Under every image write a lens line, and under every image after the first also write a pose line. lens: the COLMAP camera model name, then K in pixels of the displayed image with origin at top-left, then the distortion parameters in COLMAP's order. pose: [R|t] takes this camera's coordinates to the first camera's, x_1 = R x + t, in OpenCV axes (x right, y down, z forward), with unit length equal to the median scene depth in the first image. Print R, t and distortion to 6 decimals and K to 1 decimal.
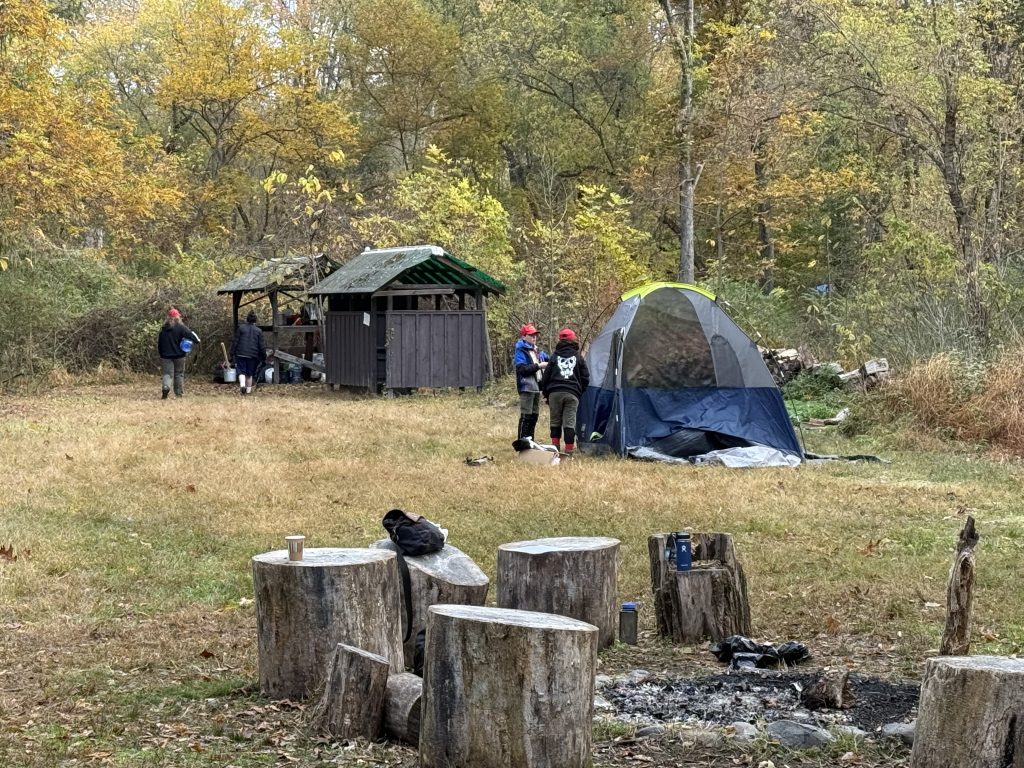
lens RADIAL K [[2293.9, 0, 512.0], [0, 2293.9, 384.0], [0, 0, 1]] dist [0.057594, 0.072306]
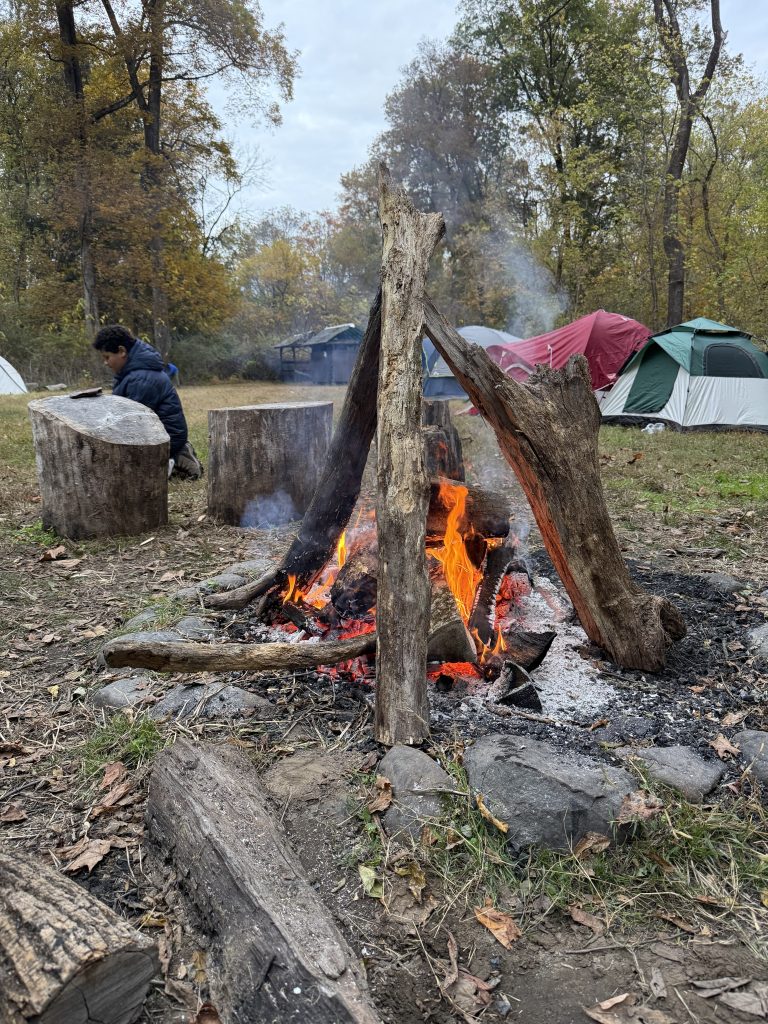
lens RADIAL K [[713.7, 0, 384.0], [0, 713.7, 512.0], [0, 0, 1]] dist [-0.005621, -0.004086]
pose [[0.999701, -0.000542, -0.024446, 0.022223], [0.004451, 0.987089, 0.160112, 0.019118], [0.024044, -0.160173, 0.986796, 0.199920]]
